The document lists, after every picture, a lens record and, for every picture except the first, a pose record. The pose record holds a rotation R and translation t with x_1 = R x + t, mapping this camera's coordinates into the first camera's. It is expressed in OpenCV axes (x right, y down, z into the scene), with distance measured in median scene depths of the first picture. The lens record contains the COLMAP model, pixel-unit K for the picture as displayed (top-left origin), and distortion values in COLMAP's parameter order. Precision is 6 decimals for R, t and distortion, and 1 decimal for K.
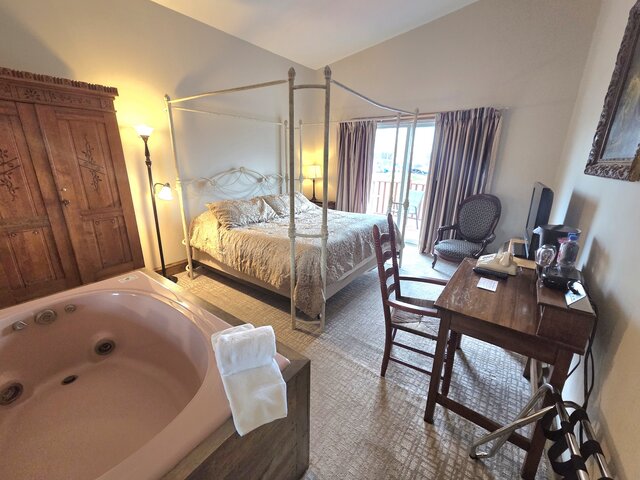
lens RADIAL K [[261.1, 0, 314.0], [0, 261.1, 236.4], [0, 0, 1]] dist [-0.001472, 0.000377]
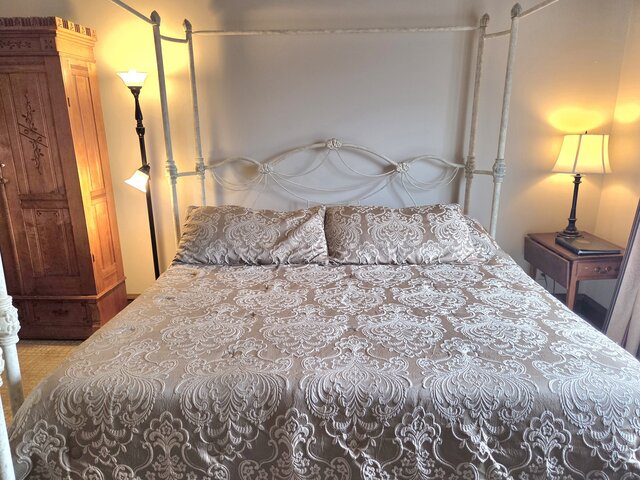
lens RADIAL K [[428.7, 0, 319.5], [0, 428.7, 245.1], [0, 0, 1]] dist [0.038167, -0.010307]
pose [[0.577630, 0.211006, -0.788556, 0.499508], [-0.214903, 0.971245, 0.102470, -0.216229], [0.787503, 0.110273, 0.606366, 0.750108]]
